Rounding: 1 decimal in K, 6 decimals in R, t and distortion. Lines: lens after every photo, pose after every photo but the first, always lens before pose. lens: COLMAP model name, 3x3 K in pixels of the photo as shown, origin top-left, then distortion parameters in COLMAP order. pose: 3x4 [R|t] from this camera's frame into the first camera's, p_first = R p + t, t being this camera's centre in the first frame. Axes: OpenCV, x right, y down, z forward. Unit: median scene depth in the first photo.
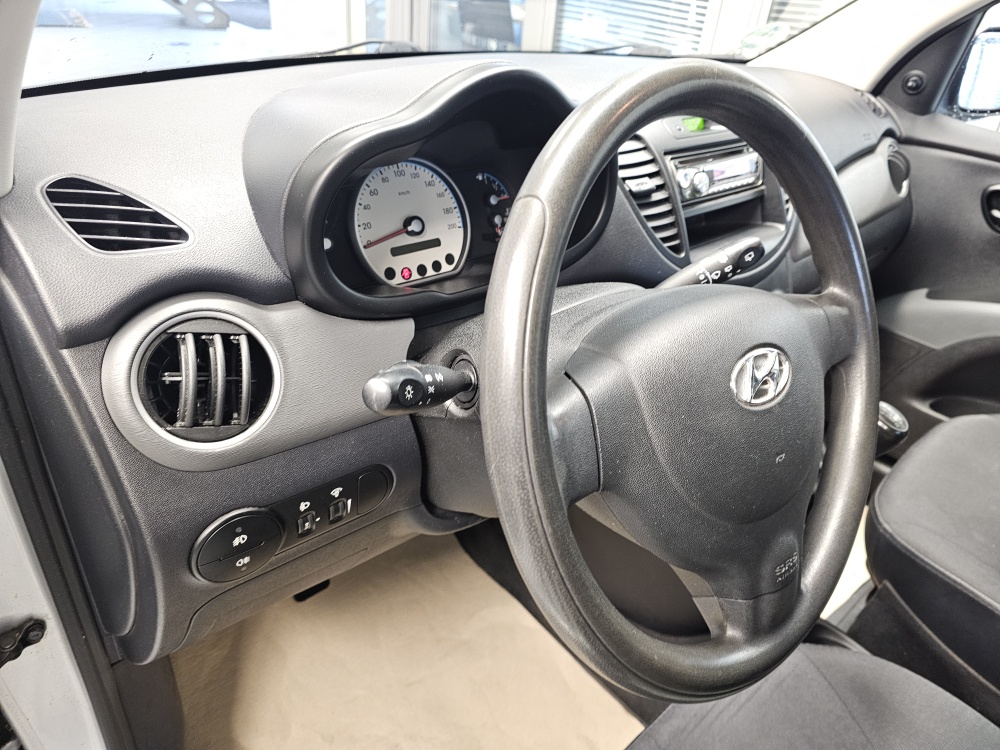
lens RADIAL K [[680.9, 0, 503.9], [0, 680.9, 376.8], [0, 0, 1]] dist [0.049290, -0.049905]
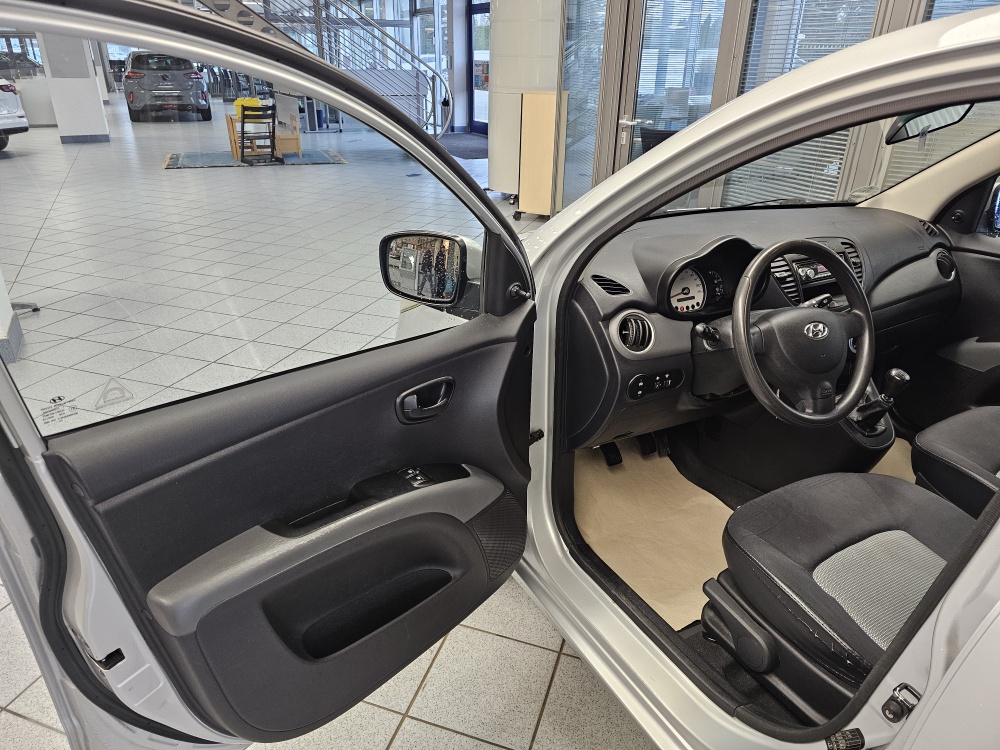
lens RADIAL K [[680.9, 0, 481.7], [0, 680.9, 381.0], [0, 0, 1]] dist [0.049290, -0.049905]
pose [[0.970649, 0.030173, -0.238600, -0.247625], [-0.059317, 0.991485, -0.115928, 0.455024], [0.233070, 0.126678, 0.964174, -1.604871]]
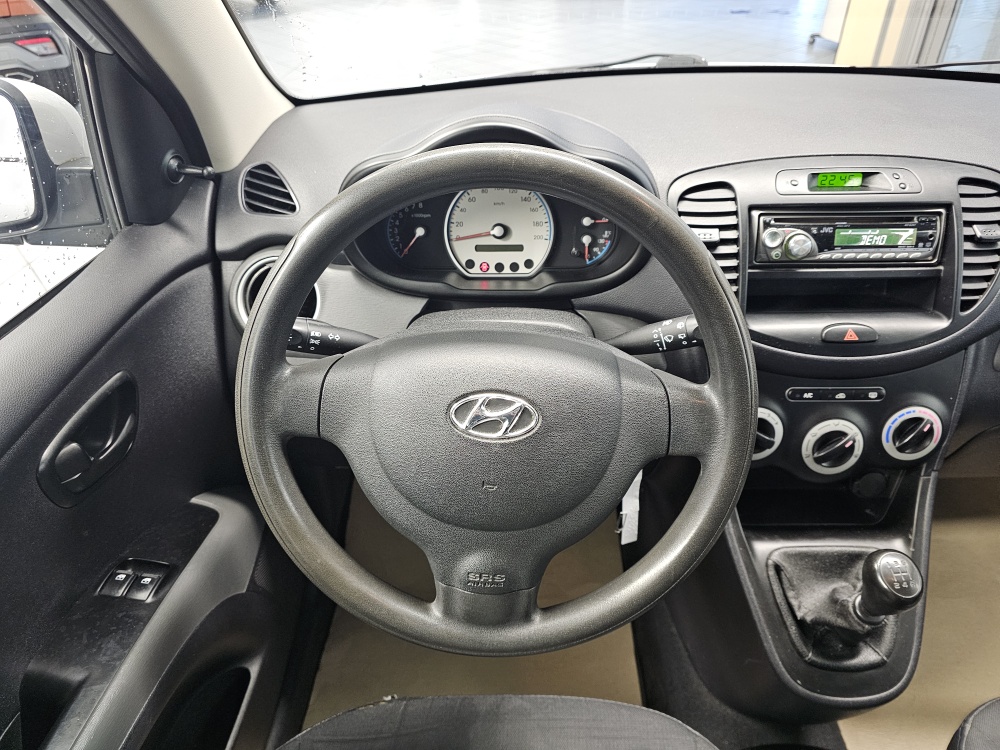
lens RADIAL K [[680.9, 0, 495.5], [0, 680.9, 374.4], [0, 0, 1]] dist [0.049290, -0.049905]
pose [[0.725618, 0.323539, -0.607289, 0.680652], [-0.295046, 0.943607, 0.150181, -0.155728], [0.621632, 0.070205, 0.780157, 0.049622]]
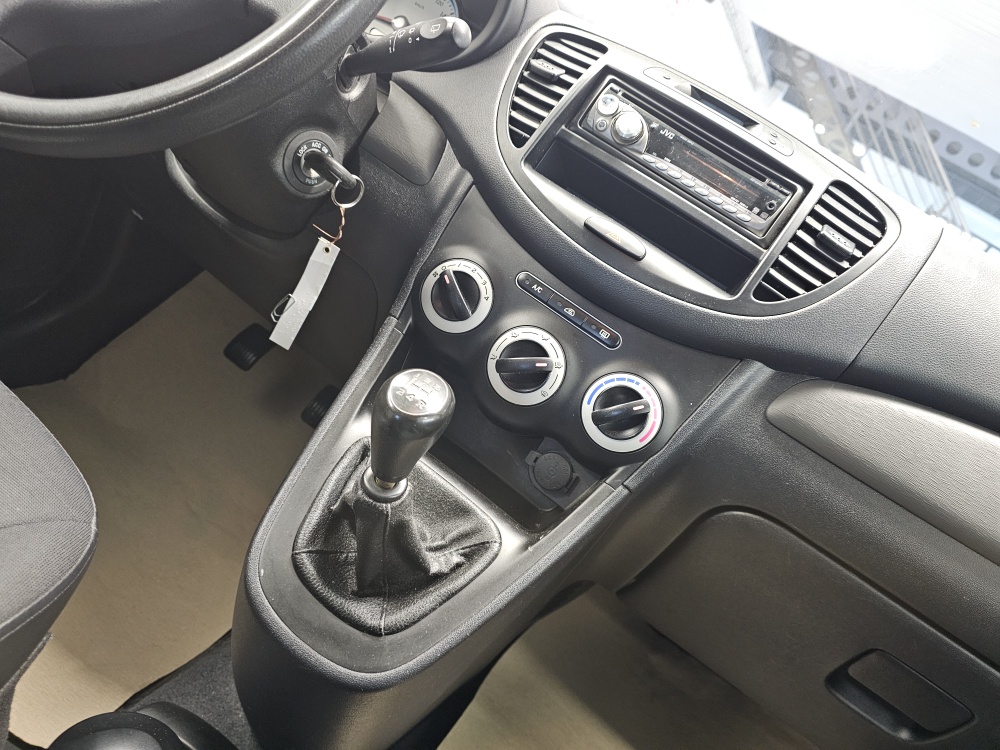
lens RADIAL K [[680.9, 0, 506.7], [0, 680.9, 377.2], [0, 0, 1]] dist [0.049290, -0.049905]
pose [[0.383966, 0.493323, -0.780514, 1.076612], [-0.810185, 0.585481, -0.028510, 0.008347], [0.442911, 0.643308, 0.624488, 0.730088]]
